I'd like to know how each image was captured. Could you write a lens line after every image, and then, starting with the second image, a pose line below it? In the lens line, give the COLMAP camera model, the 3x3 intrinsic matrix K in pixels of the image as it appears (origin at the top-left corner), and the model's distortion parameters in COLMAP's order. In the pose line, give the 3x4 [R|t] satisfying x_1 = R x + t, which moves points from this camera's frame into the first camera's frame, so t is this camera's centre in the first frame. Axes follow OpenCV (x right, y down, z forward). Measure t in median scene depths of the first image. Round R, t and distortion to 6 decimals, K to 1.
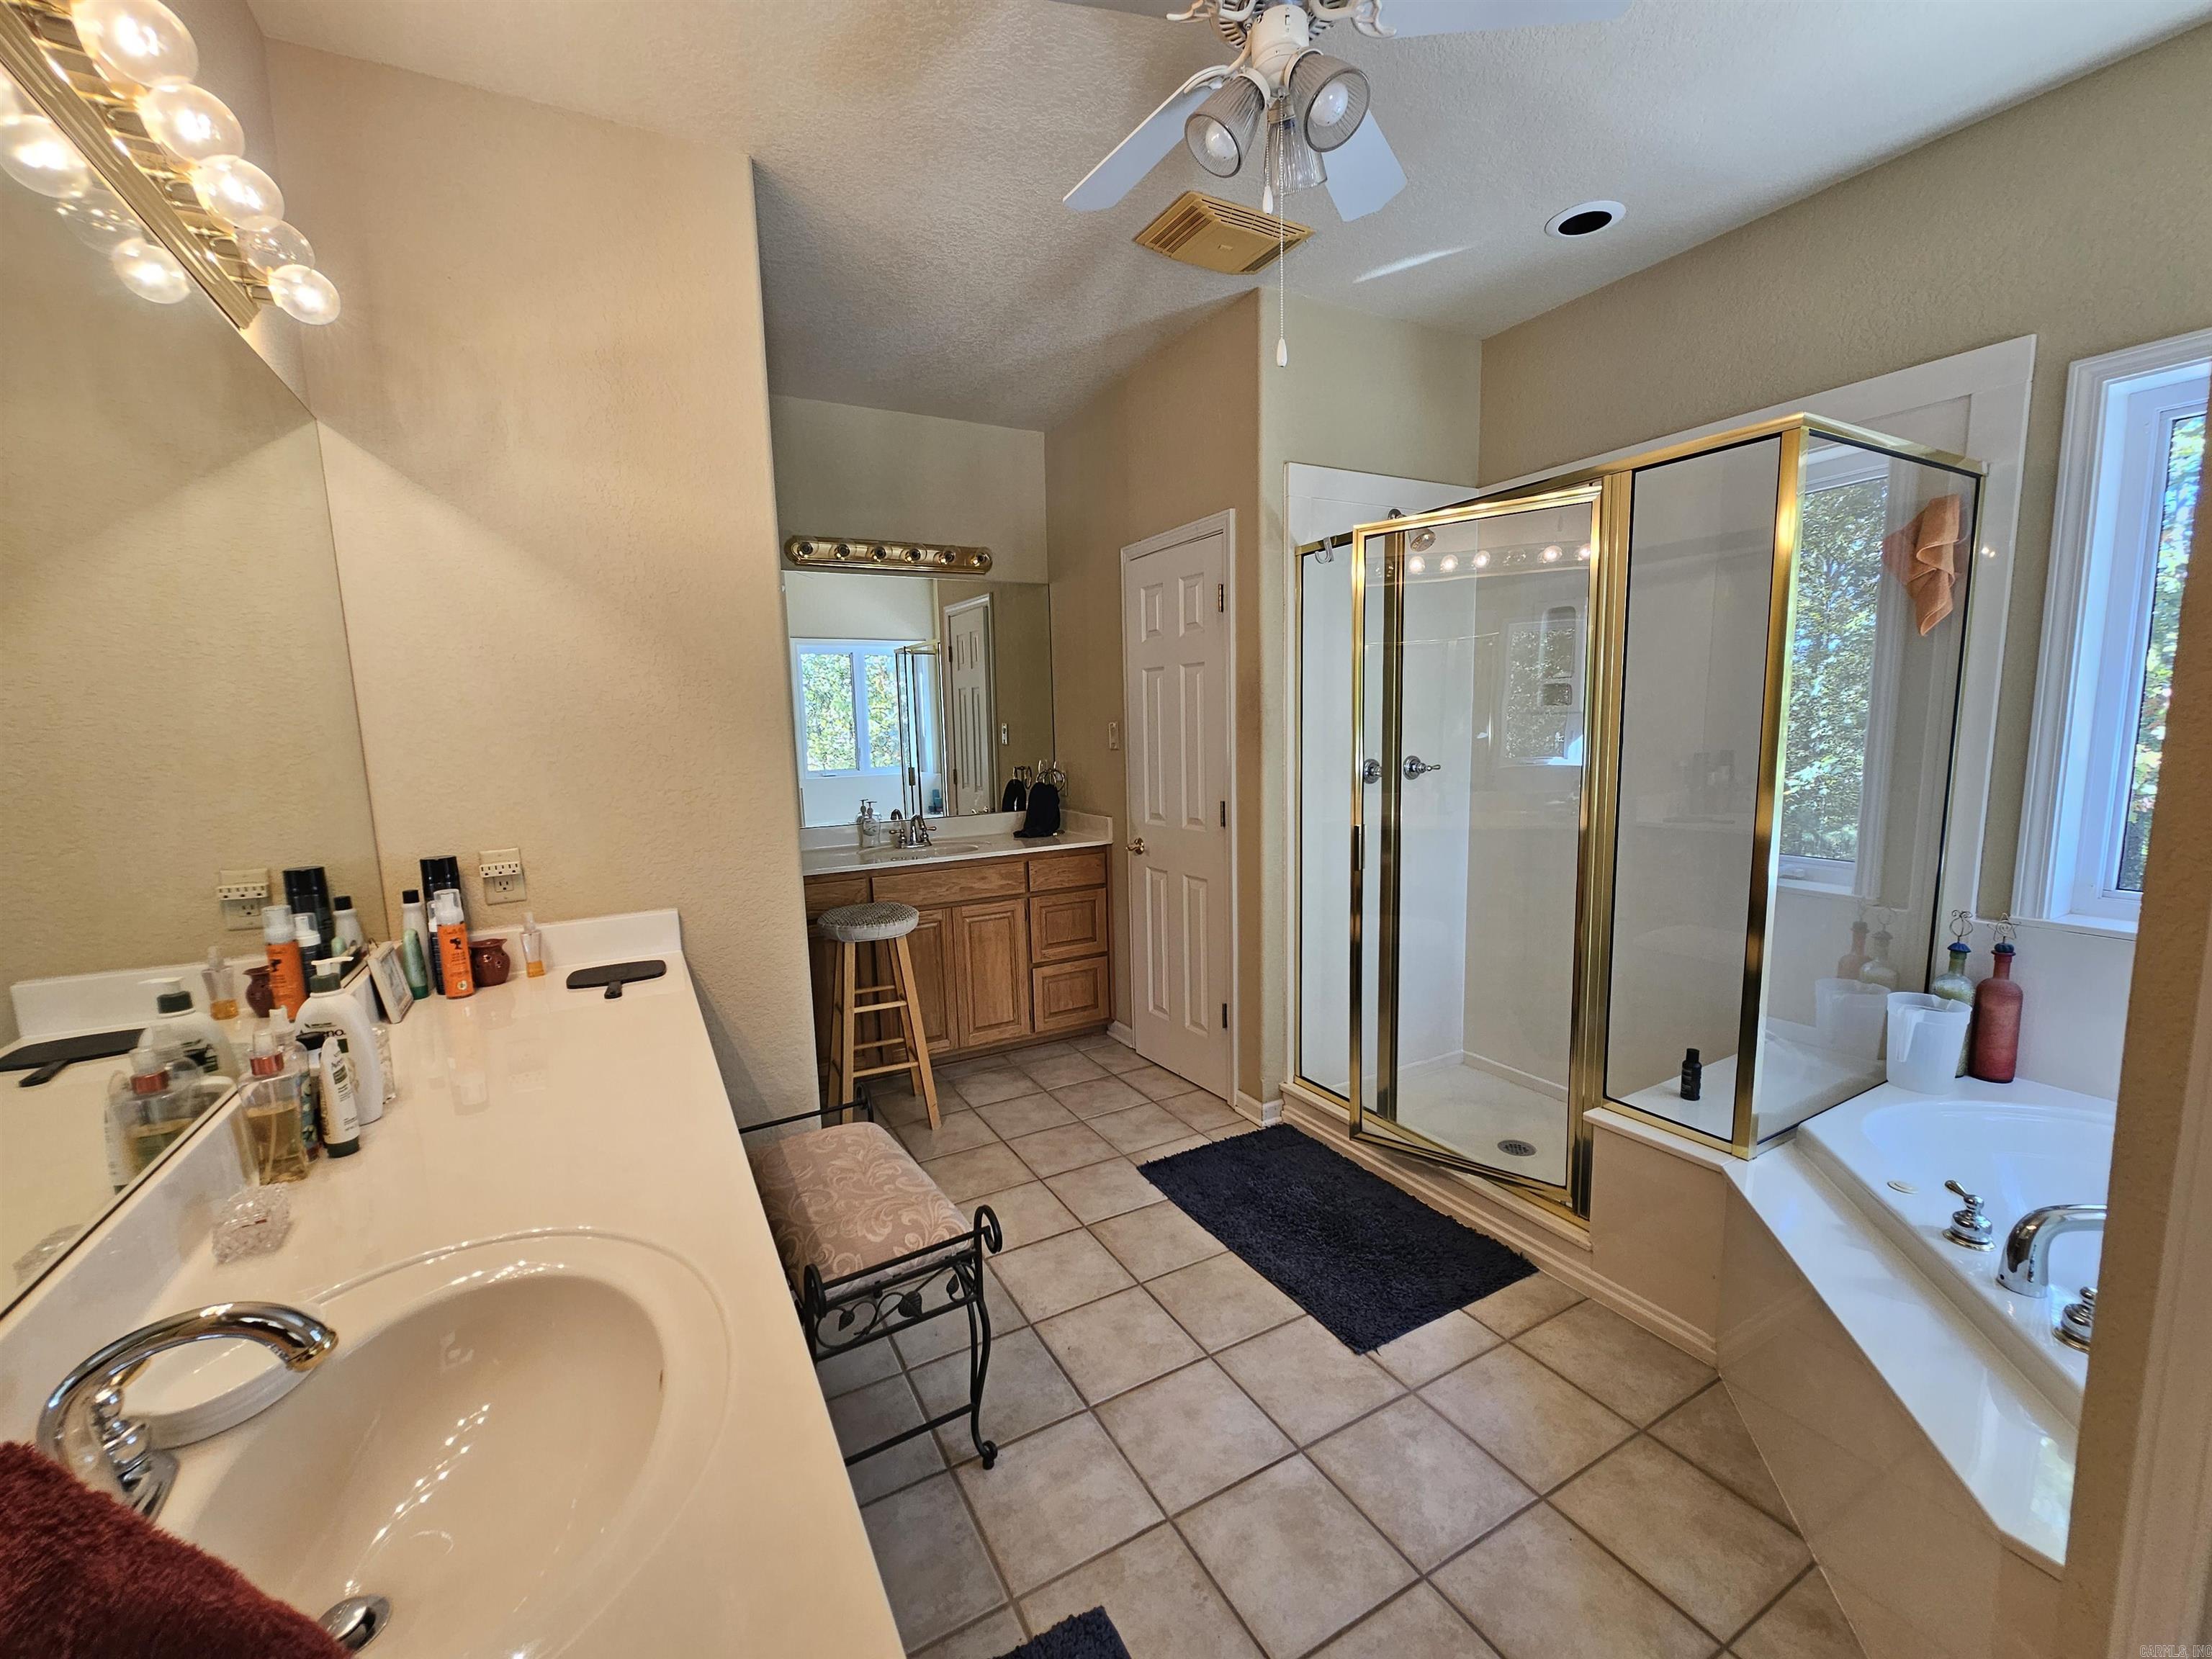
lens RADIAL K [[908.0, 0, 1105.3], [0, 908.0, 842.0], [0, 0, 1]] dist [-0.001011, -0.000456]
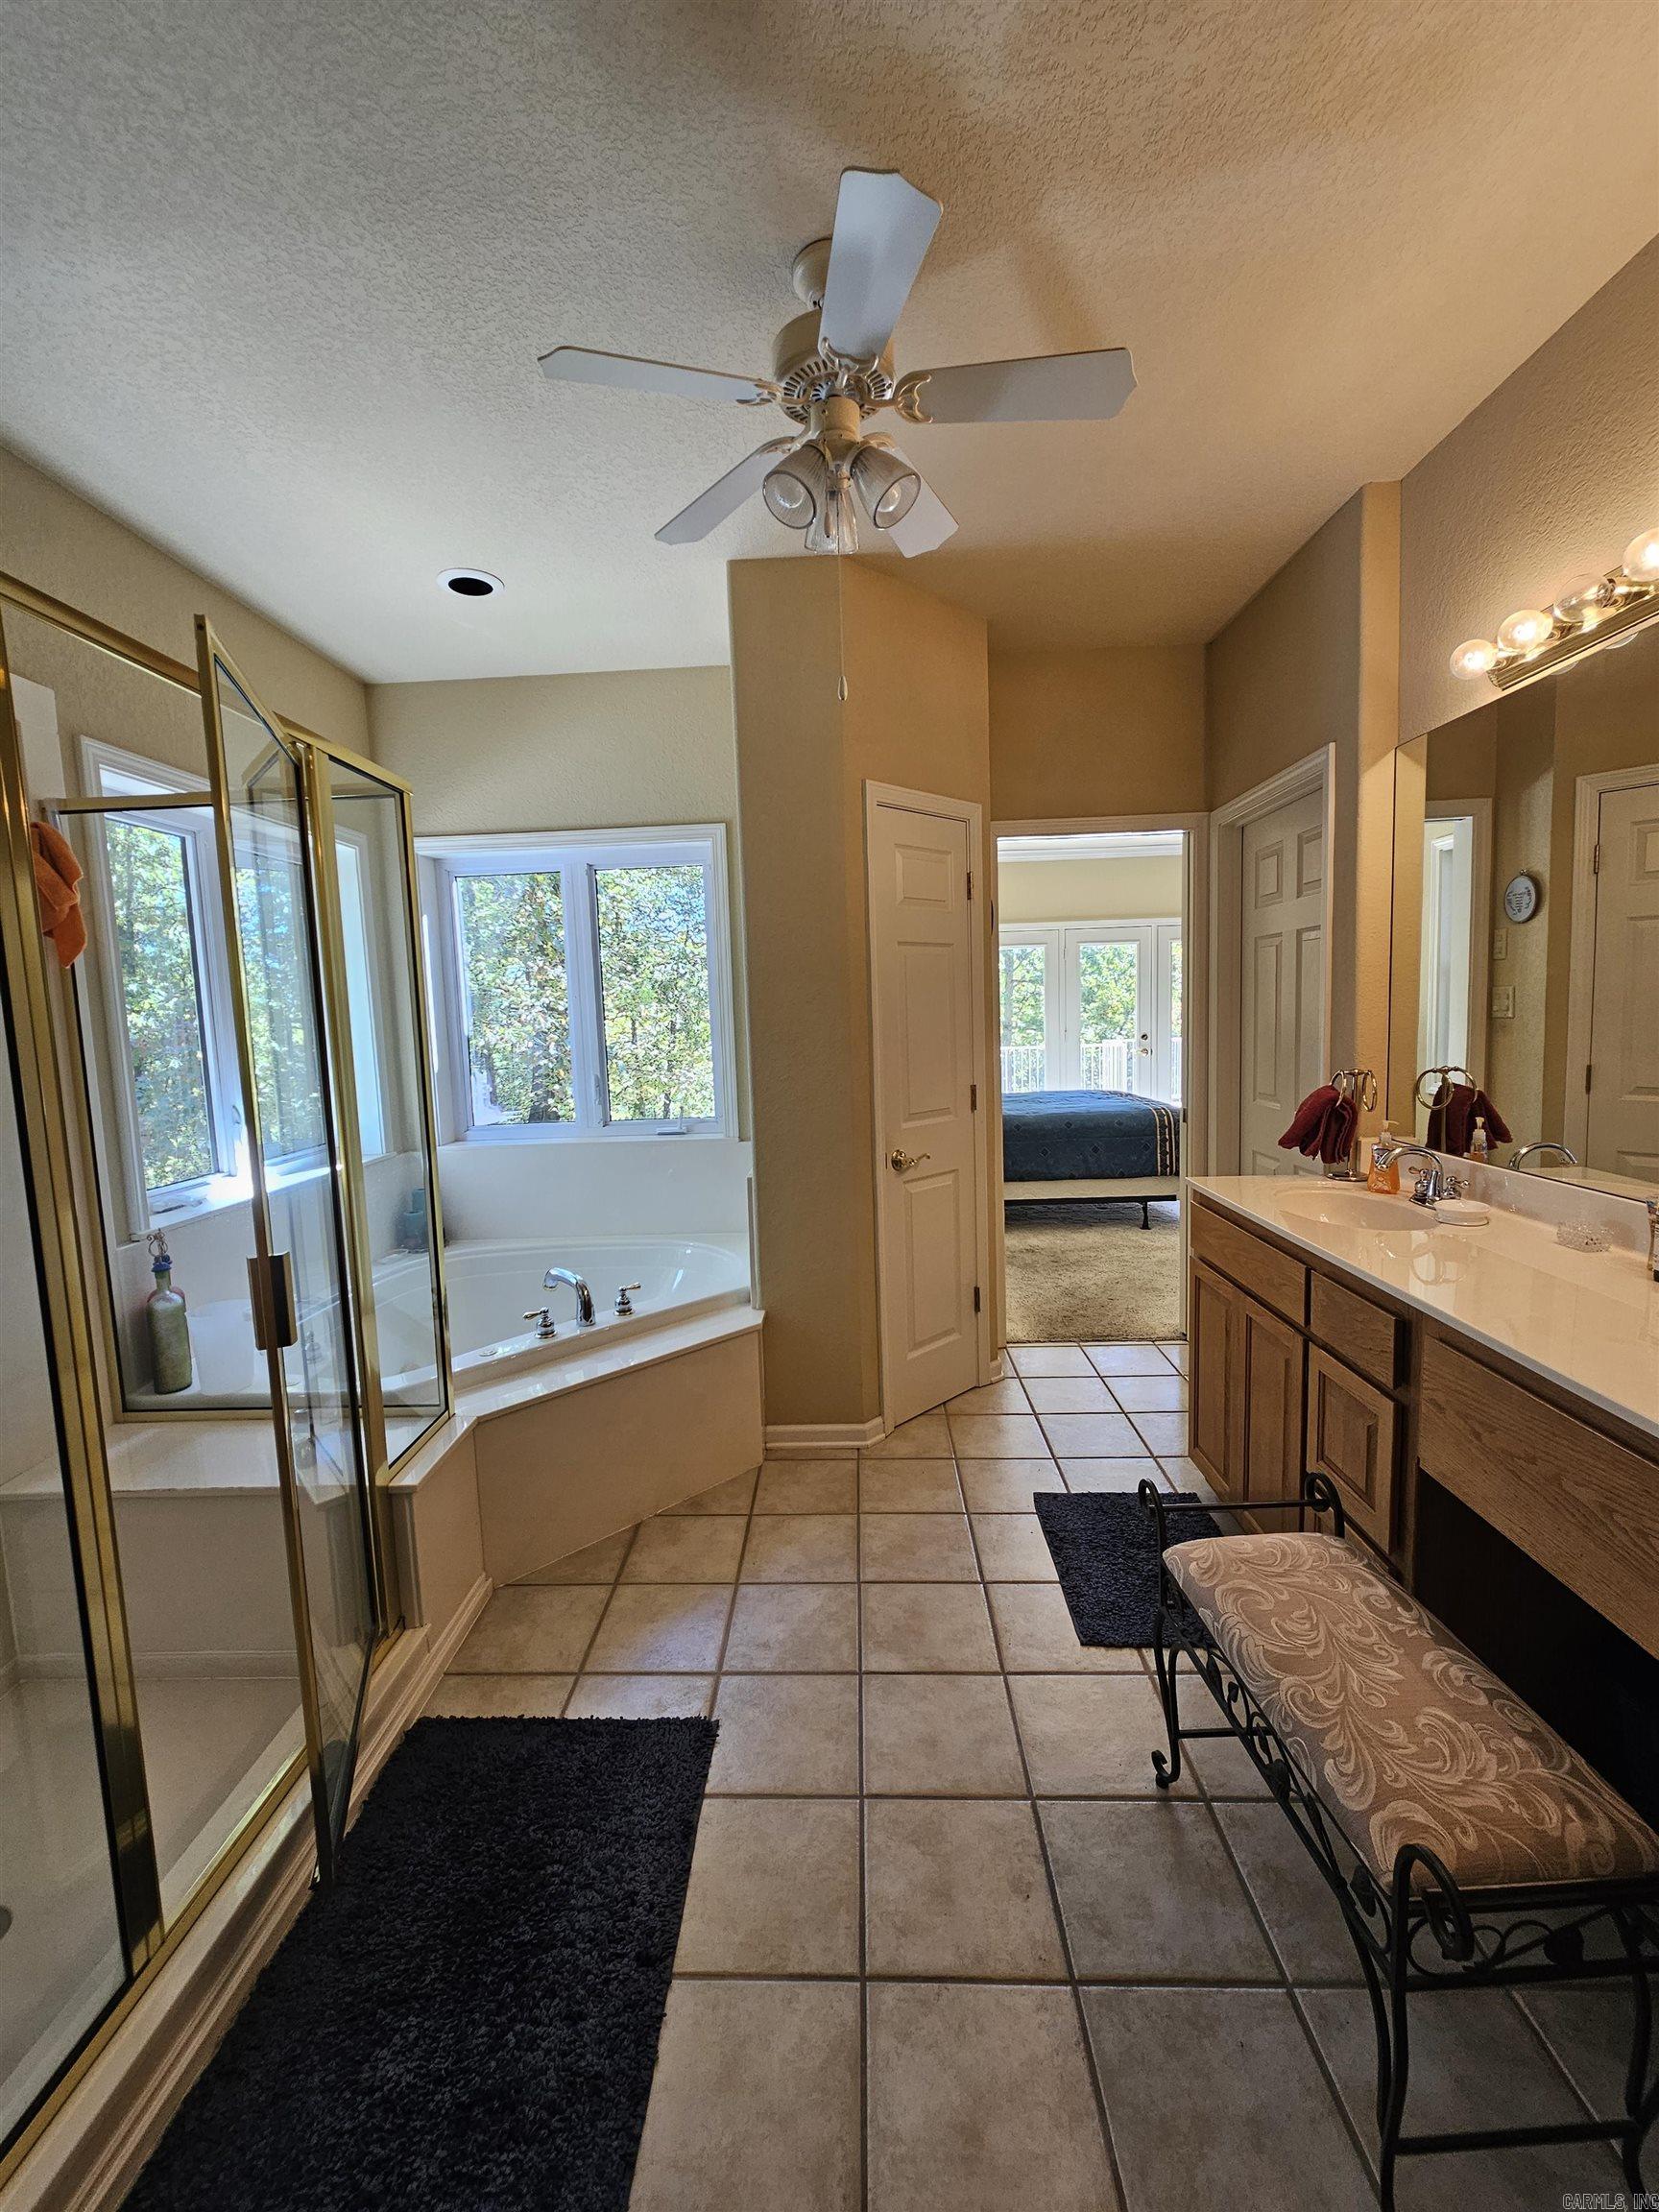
lens RADIAL K [[908.0, 0, 814.4], [0, 908.0, 1103.5], [0, 0, 1]] dist [-0.001011, -0.000456]
pose [[-0.853870, 0.012836, 0.520328, -0.233840], [0.135921, 0.970506, 0.199109, -0.161384], [-0.502426, 0.240737, -0.830430, 1.322278]]
